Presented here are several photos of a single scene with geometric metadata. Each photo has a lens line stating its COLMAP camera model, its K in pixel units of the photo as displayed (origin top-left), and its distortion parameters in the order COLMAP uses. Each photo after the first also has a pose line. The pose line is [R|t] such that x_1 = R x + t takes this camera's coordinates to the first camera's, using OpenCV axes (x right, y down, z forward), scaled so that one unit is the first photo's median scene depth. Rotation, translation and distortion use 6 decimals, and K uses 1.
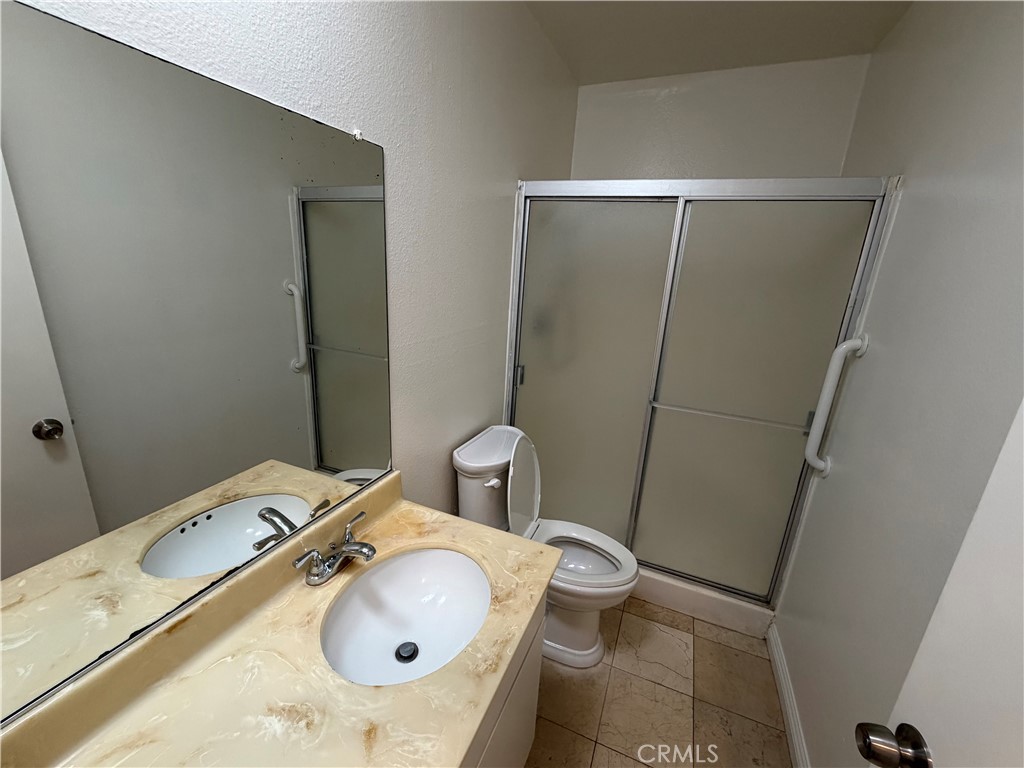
lens RADIAL K [[423.2, 0, 512.0], [0, 423.2, 384.0], [0, 0, 1]] dist [0.000107, 0.000326]
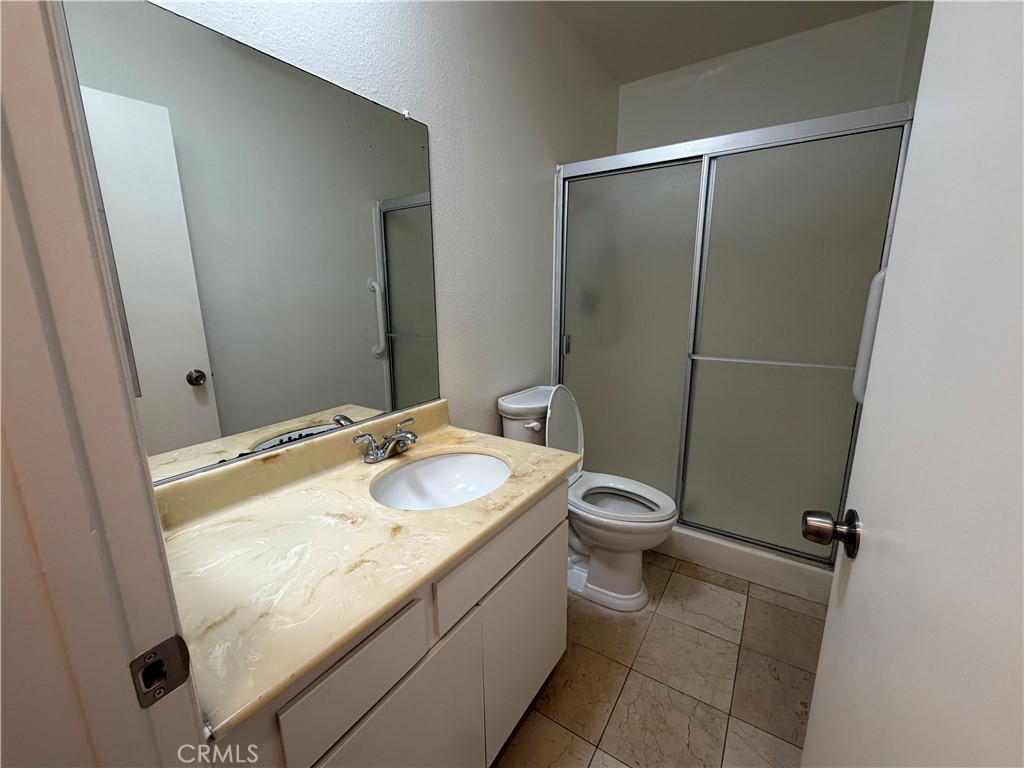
lens RADIAL K [[423.2, 0, 512.0], [0, 423.2, 384.0], [0, 0, 1]] dist [0.000107, 0.000326]
pose [[0.981353, -0.022938, -0.190842, 0.111483], [0.008561, 0.997085, -0.075820, 0.206111], [0.192025, 0.072772, 0.978688, -0.092615]]
